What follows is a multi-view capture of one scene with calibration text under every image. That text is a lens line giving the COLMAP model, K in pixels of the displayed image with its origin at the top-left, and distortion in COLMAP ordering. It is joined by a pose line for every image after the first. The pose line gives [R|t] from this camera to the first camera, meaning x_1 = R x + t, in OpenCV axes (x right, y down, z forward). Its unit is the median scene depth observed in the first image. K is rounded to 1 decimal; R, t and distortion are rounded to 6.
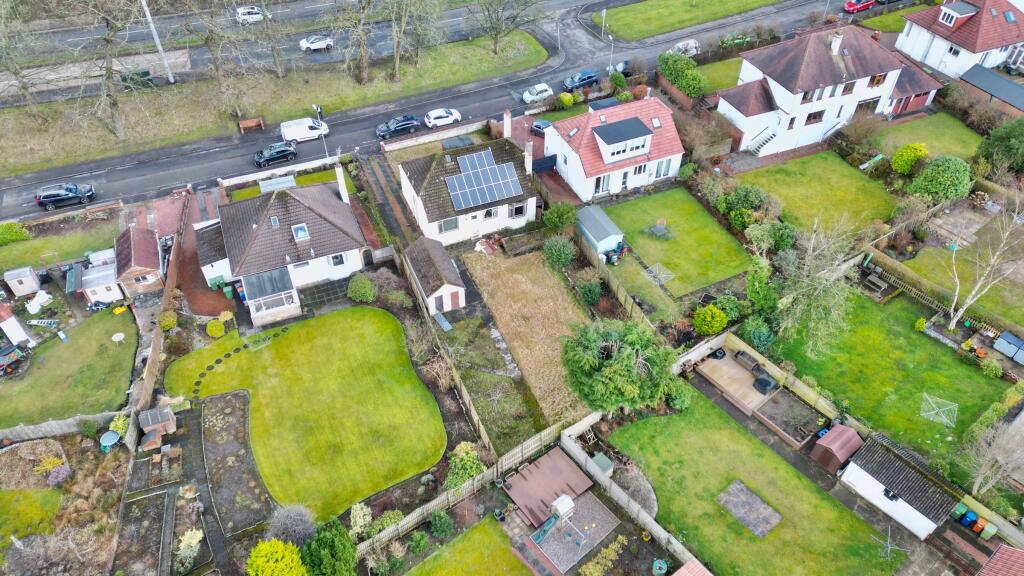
lens RADIAL K [[707.4, 0, 512.0], [0, 707.4, 288.0], [0, 0, 1]] dist [0.085044, -0.070097]
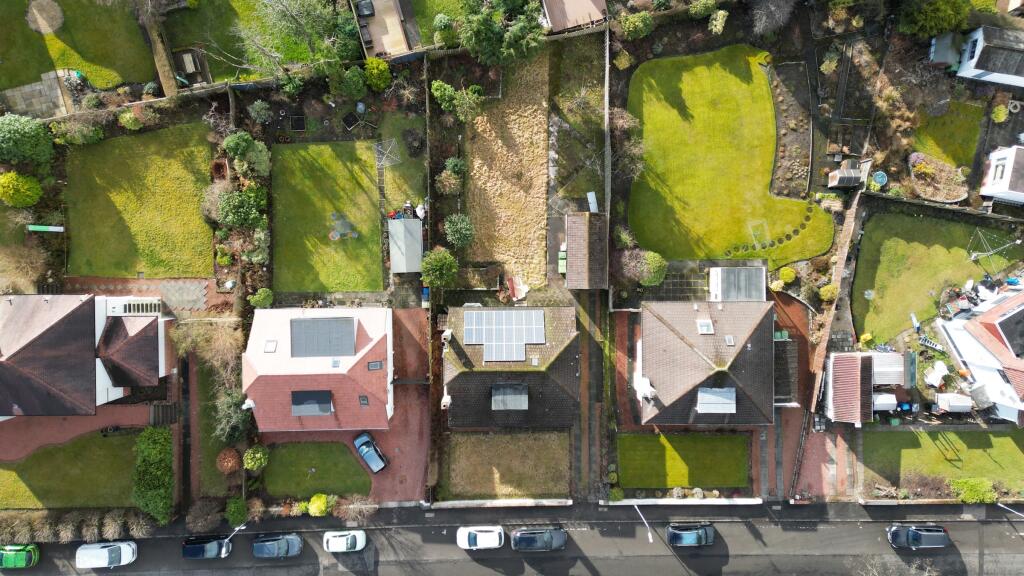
lens RADIAL K [[707.4, 0, 512.0], [0, 707.4, 288.0], [0, 0, 1]] dist [0.085044, -0.070097]
pose [[-0.924461, -0.379938, -0.031926, 0.000327], [0.250473, -0.668306, 0.700450, -0.710200], [-0.287464, 0.639542, 0.712987, 0.307315]]
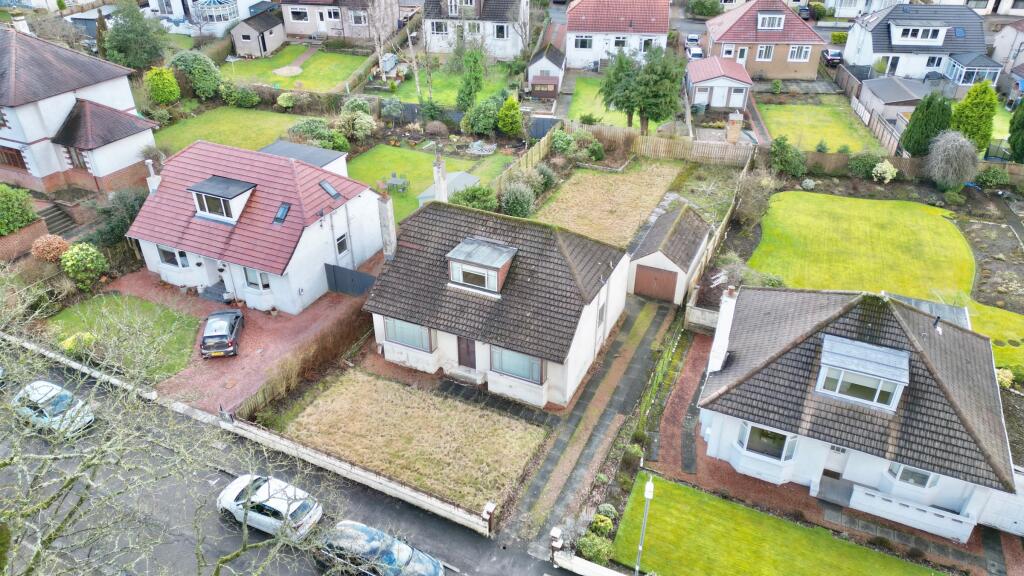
lens RADIAL K [[707.4, 0, 512.0], [0, 707.4, 288.0], [0, 0, 1]] dist [0.085044, -0.070097]
pose [[-0.679638, -0.392826, 0.619499, -0.408199], [0.515905, 0.344394, 0.784369, -0.581029], [-0.521473, 0.852690, -0.031402, 1.017885]]
